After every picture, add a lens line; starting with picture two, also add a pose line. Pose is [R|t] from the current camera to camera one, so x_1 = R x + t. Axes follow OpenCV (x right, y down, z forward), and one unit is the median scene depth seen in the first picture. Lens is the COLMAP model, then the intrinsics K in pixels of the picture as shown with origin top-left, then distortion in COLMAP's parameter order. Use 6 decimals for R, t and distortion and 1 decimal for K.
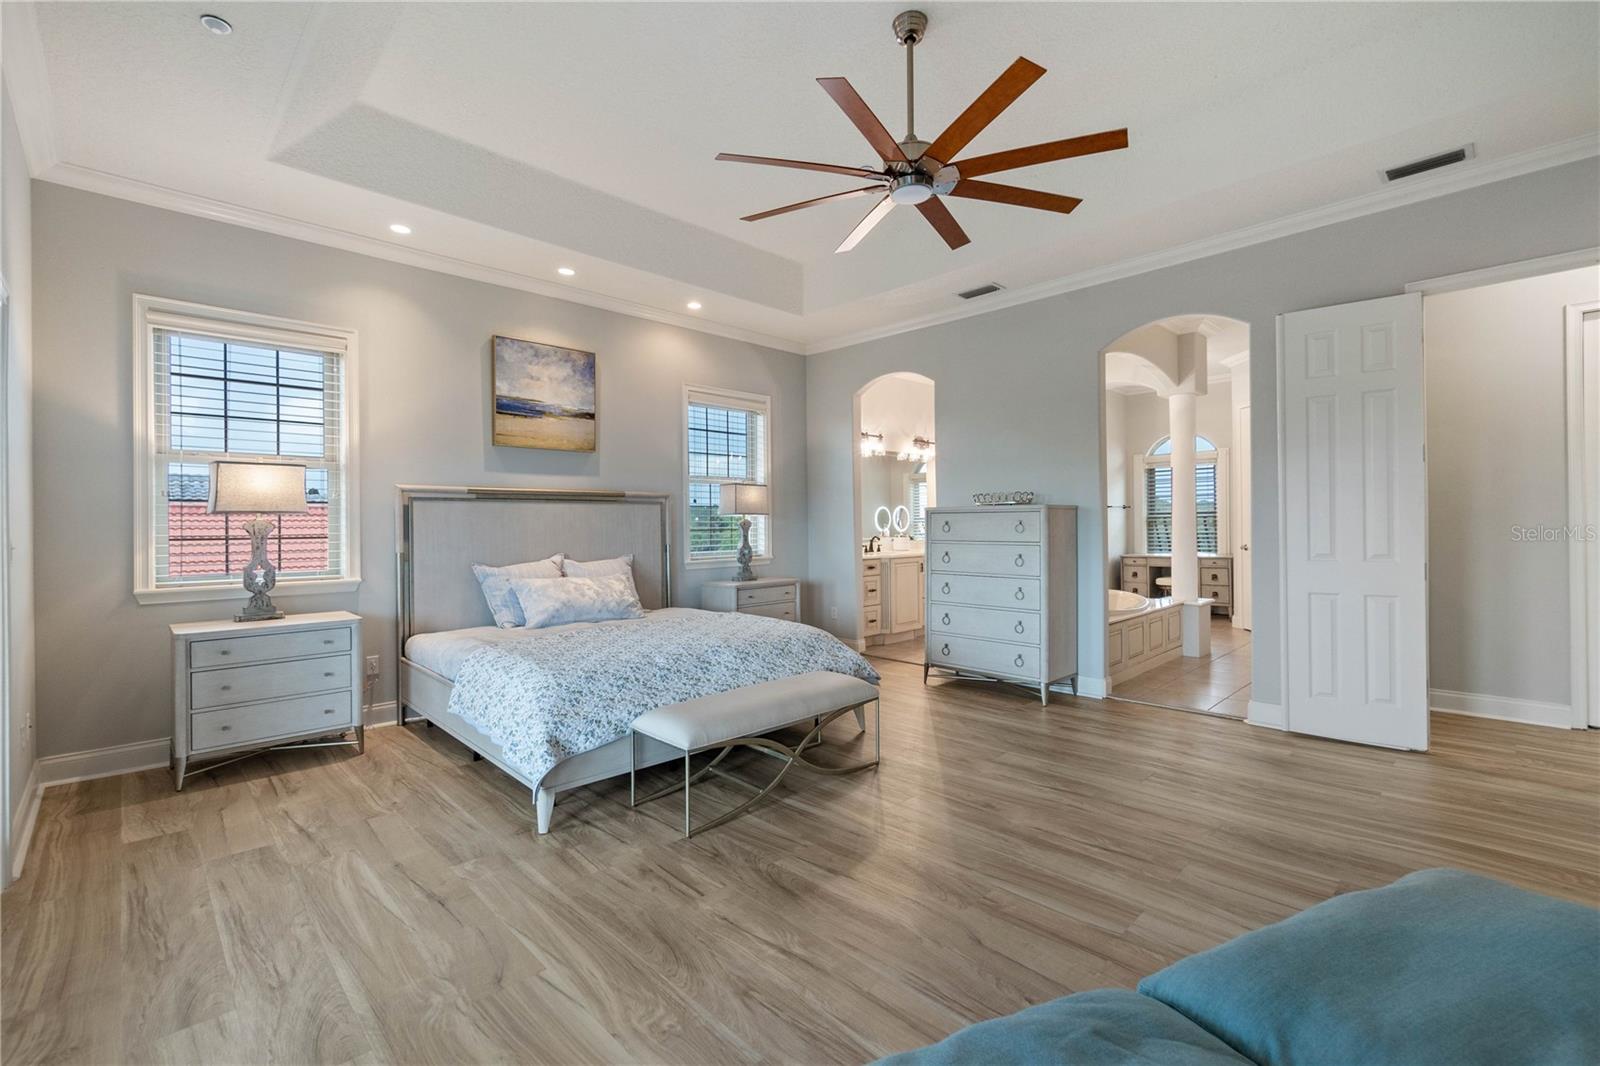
lens RADIAL K [[702.1, 0, 792.4], [0, 702.1, 519.9], [0, 0, 1]] dist [-0.001935, 0.002397]
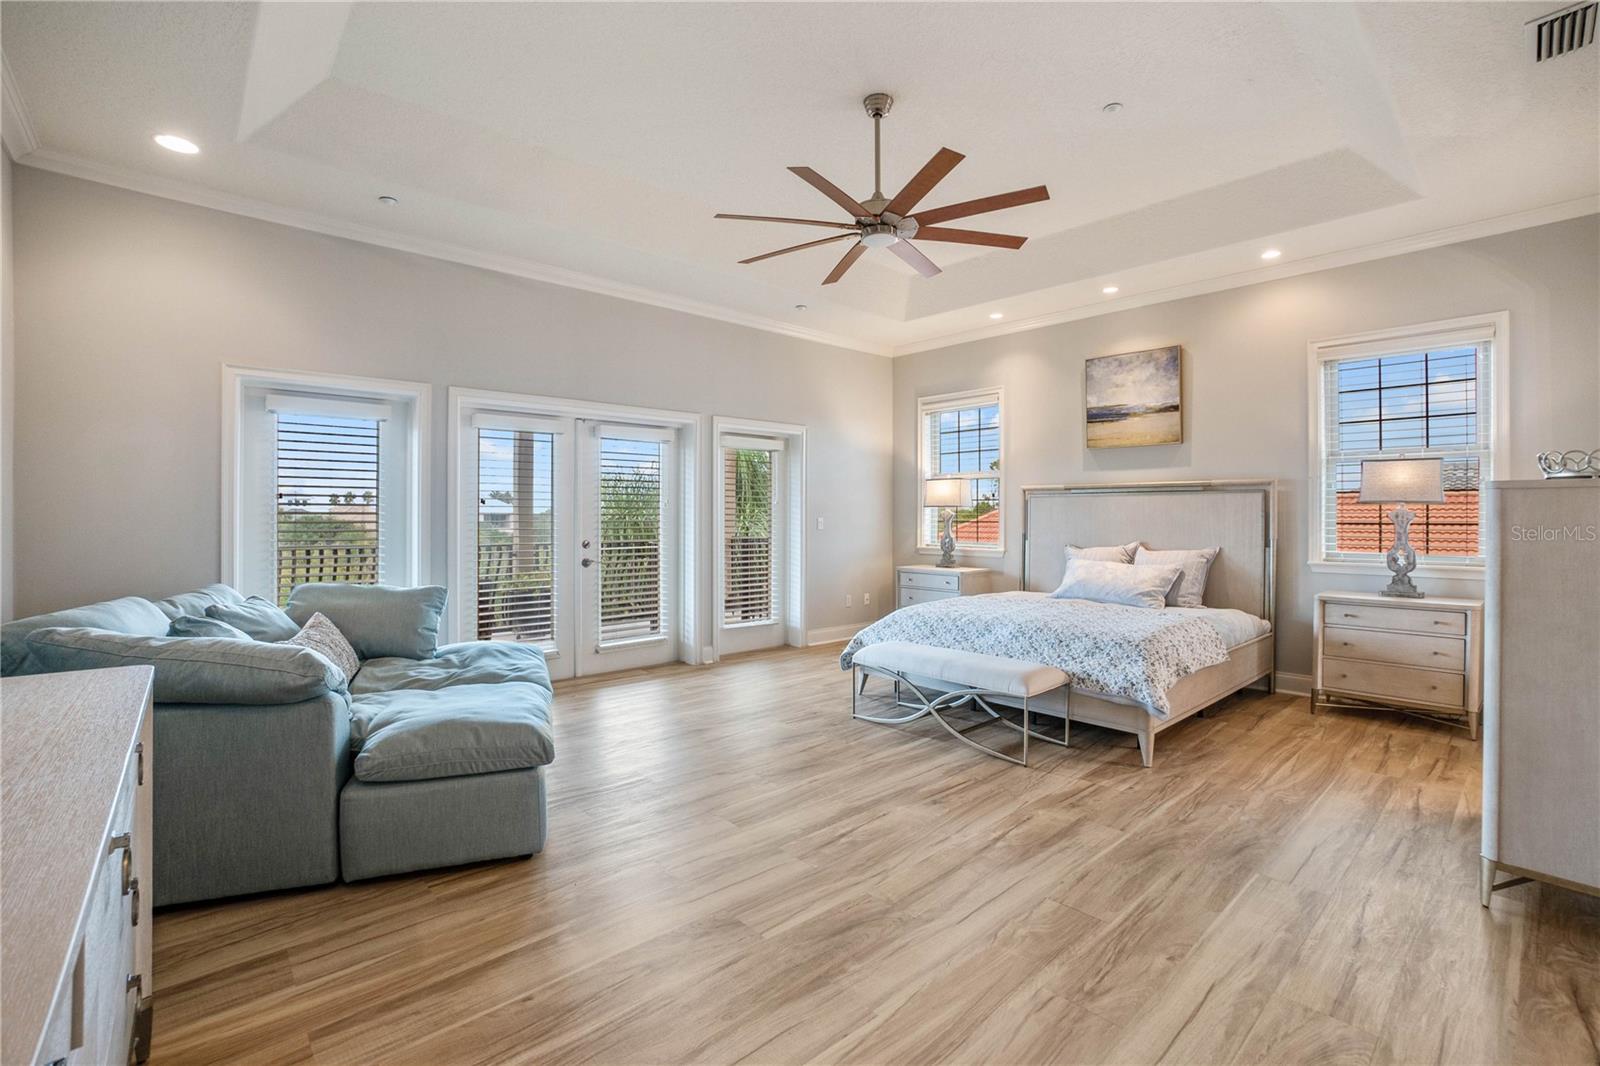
lens RADIAL K [[702.1, 0, 814.0], [0, 702.1, 518.0], [0, 0, 1]] dist [-0.001935, 0.002397]
pose [[-0.003682, 0.015314, -0.999876, 0.802242], [0.006792, 0.999860, 0.015289, -0.008643], [0.999970, -0.006735, -0.003786, 0.523724]]
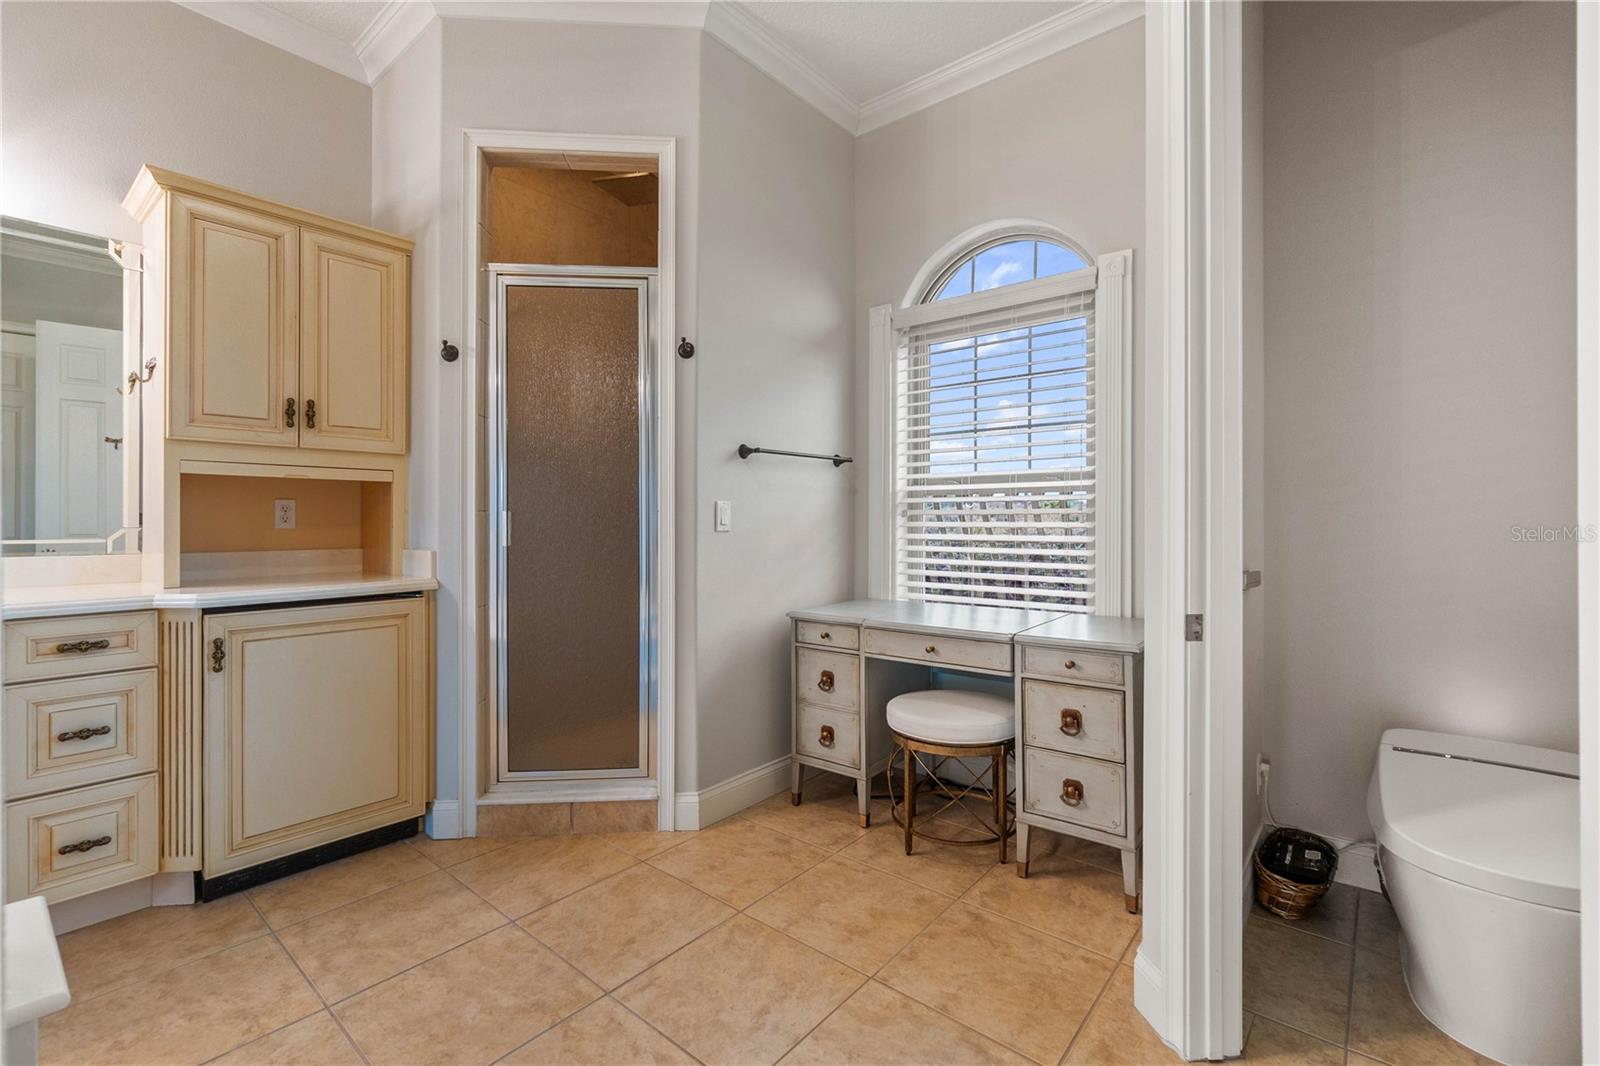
lens RADIAL K [[702.1, 0, 793.7], [0, 702.1, 522.9], [0, 0, 1]] dist [-0.001935, 0.002397]
pose [[0.992764, 0.016711, 0.118912, 0.781081], [-0.017583, 0.999826, 0.006286, 0.017430], [-0.118787, -0.008331, 0.992885, 1.262998]]
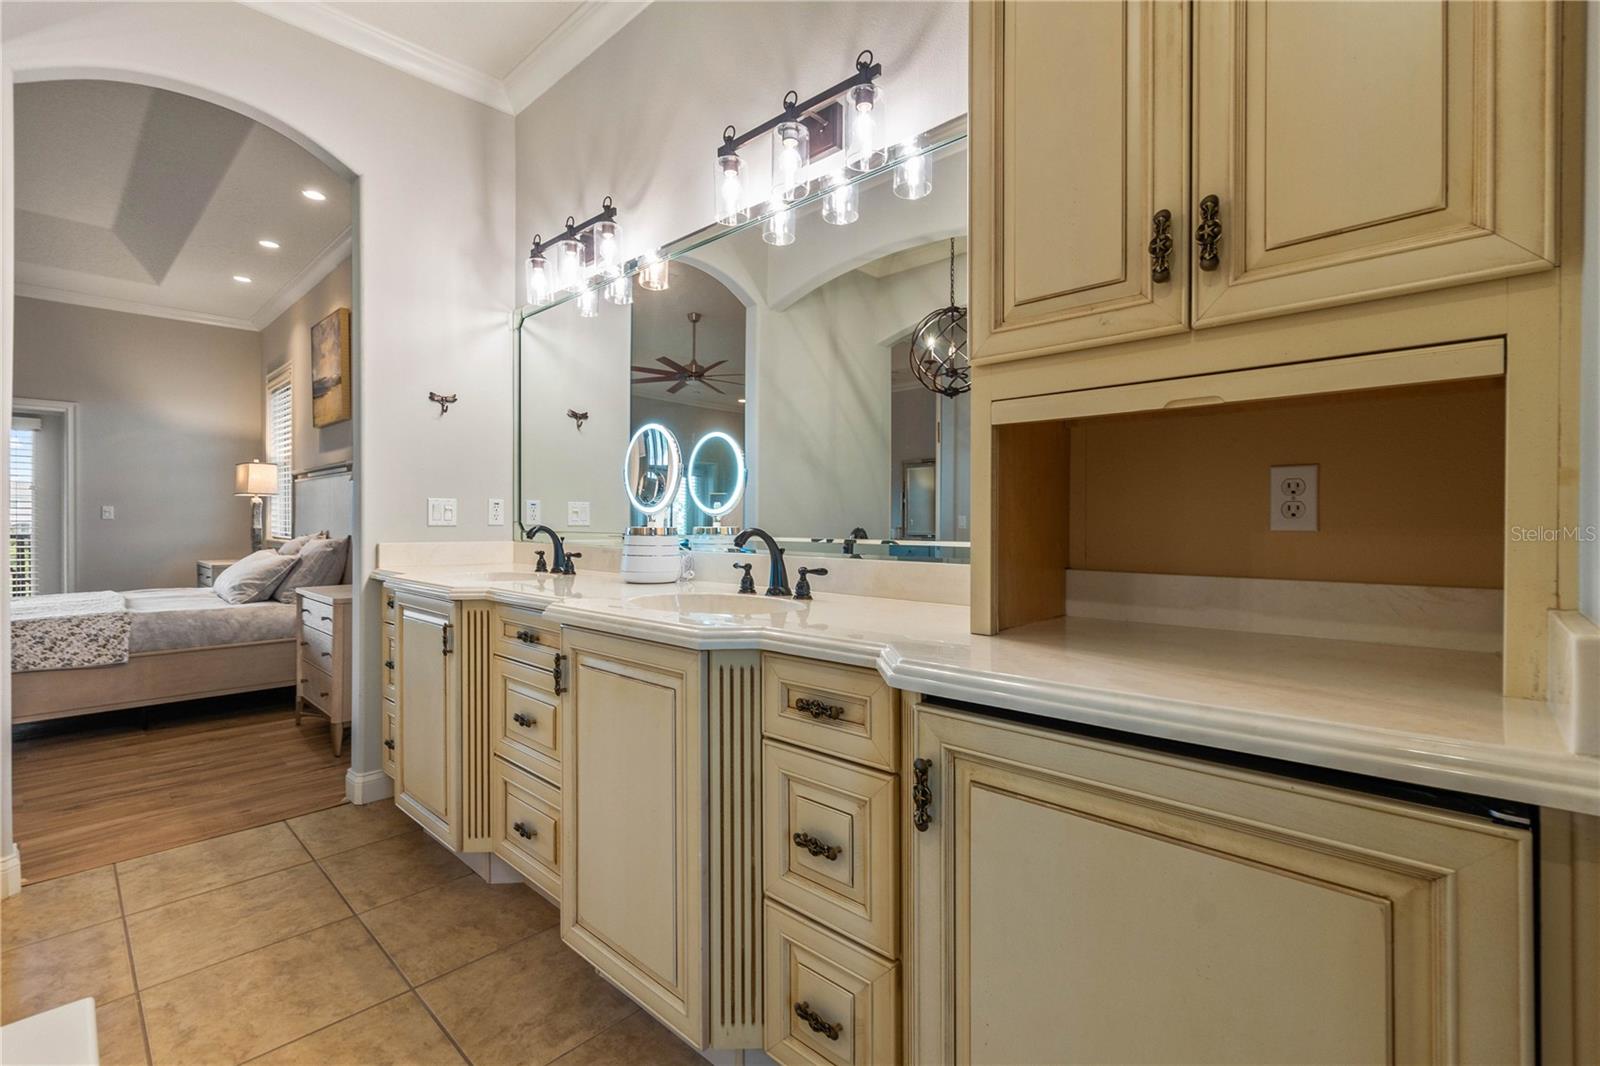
lens RADIAL K [[702.1, 0, 814.9], [0, 702.1, 529.9], [0, 0, 1]] dist [-0.001935, 0.002397]
pose [[0.072780, 0.028171, -0.996950, 0.687774], [0.002233, 0.999594, 0.028409, 0.024219], [0.997346, -0.004293, 0.072688, 1.659624]]
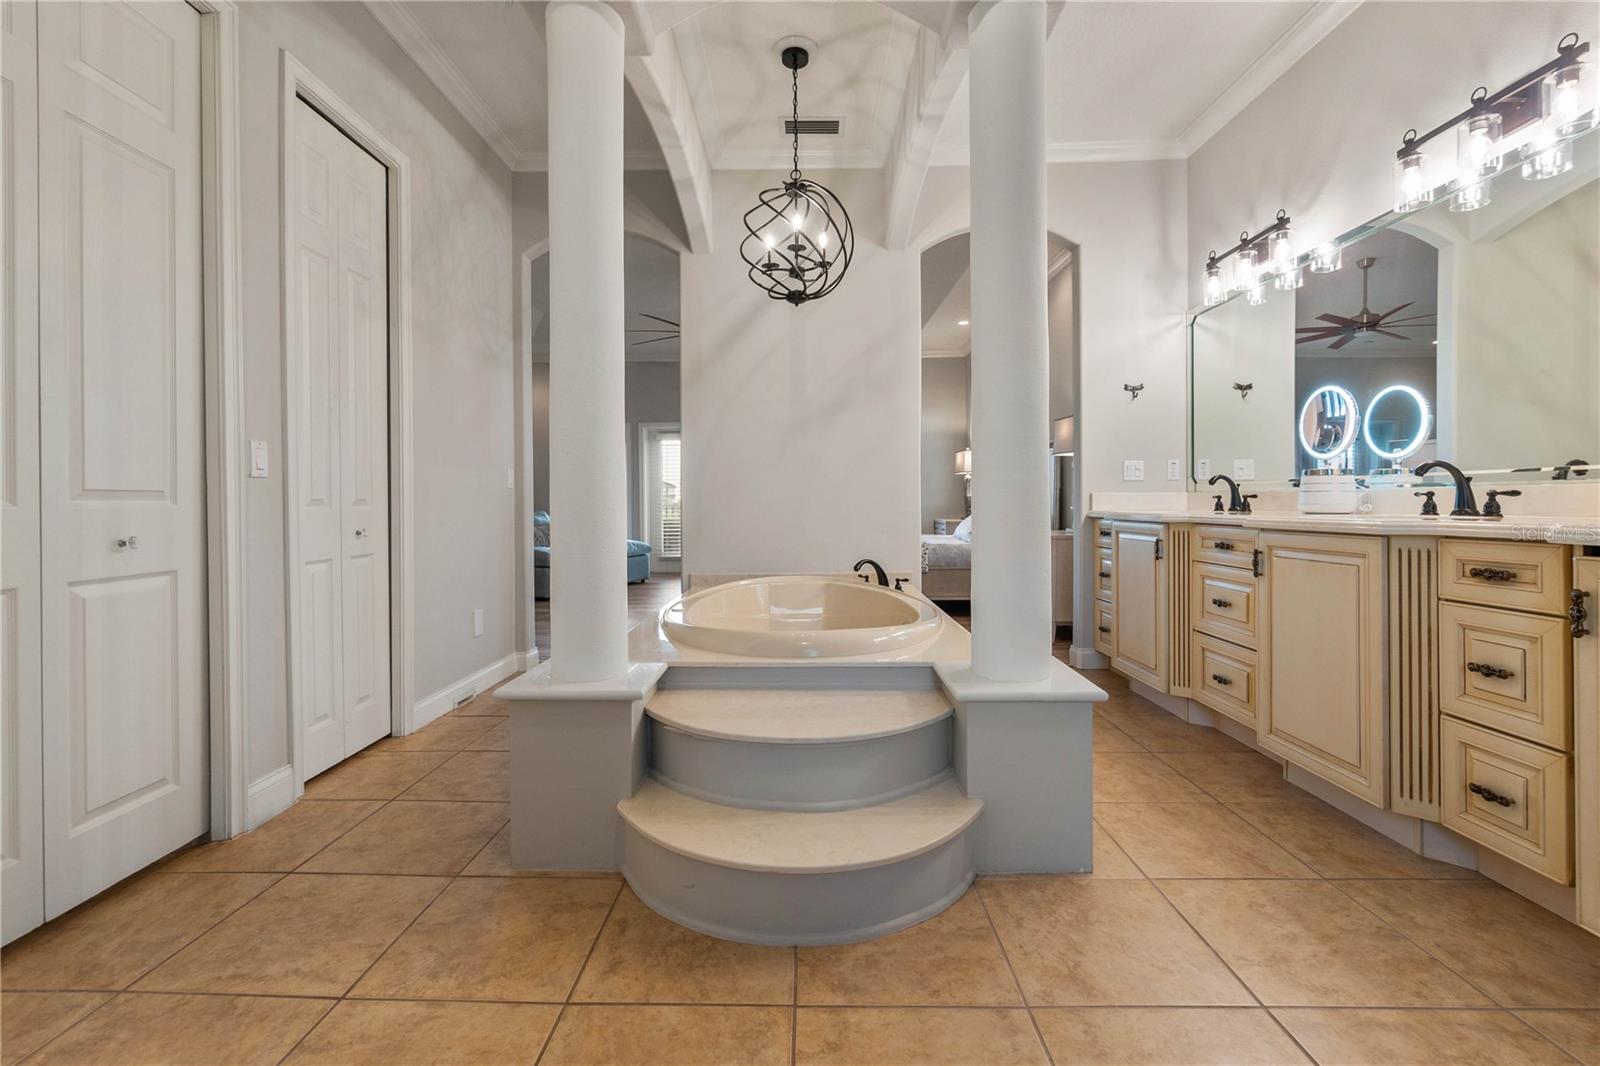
lens RADIAL K [[702.1, 0, 780.7], [0, 702.1, 506.8], [0, 0, 1]] dist [-0.001935, 0.002397]
pose [[-0.709300, 0.022046, -0.704562, 0.929357], [0.020197, 0.999736, 0.010949, 0.049200], [0.704617, -0.006464, -0.709558, 1.677211]]
